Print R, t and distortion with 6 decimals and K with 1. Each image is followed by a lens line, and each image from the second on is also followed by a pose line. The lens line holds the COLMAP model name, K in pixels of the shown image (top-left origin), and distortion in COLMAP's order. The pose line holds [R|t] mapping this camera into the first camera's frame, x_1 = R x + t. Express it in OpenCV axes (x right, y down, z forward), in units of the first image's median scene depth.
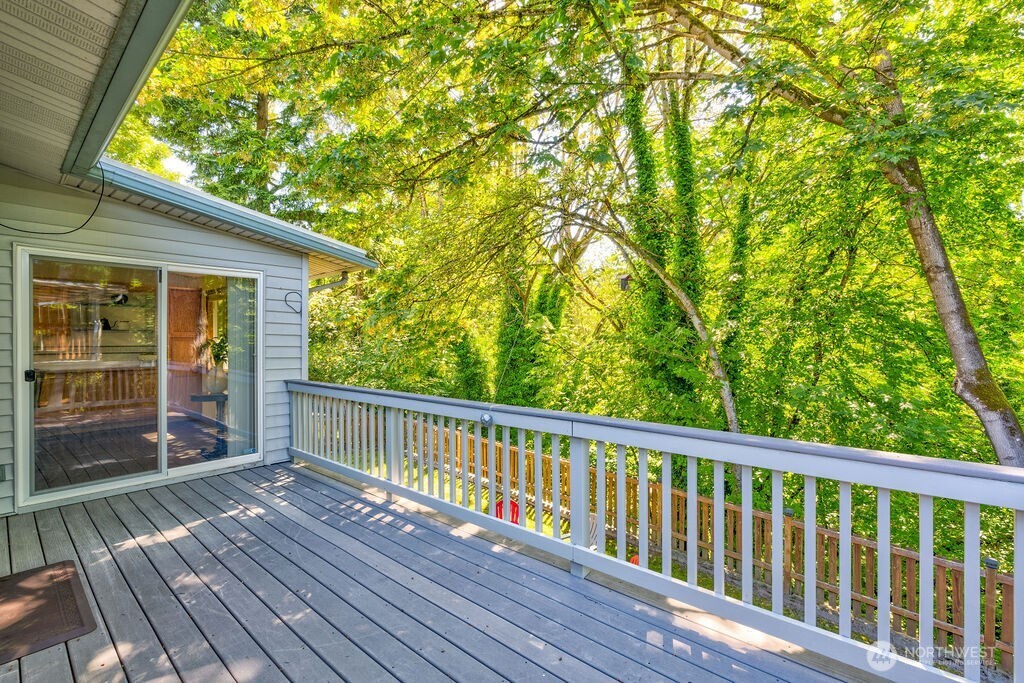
lens RADIAL K [[467.2, 0, 513.2], [0, 467.2, 343.7], [0, 0, 1]] dist [-0.021514, 0.000945]
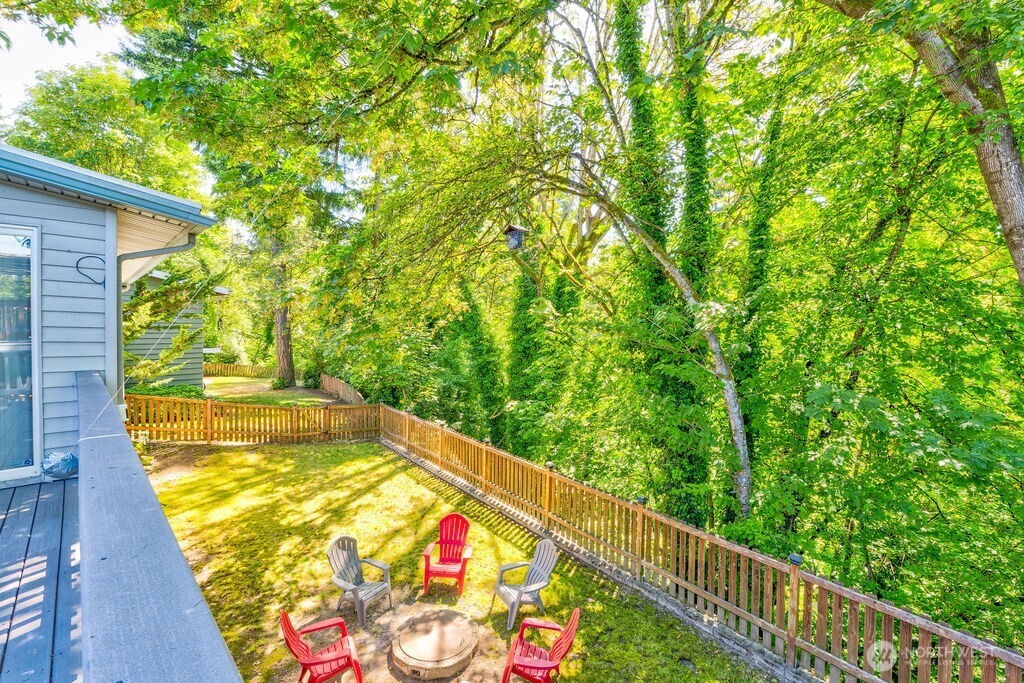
lens RADIAL K [[467.2, 0, 514.1], [0, 467.2, 341.0], [0, 0, 1]] dist [-0.021514, 0.000945]
pose [[0.995761, 0.015000, -0.090751, 0.151558], [-0.013104, 0.999684, 0.021456, 0.001661], [0.091044, -0.020176, 0.995642, 0.164862]]
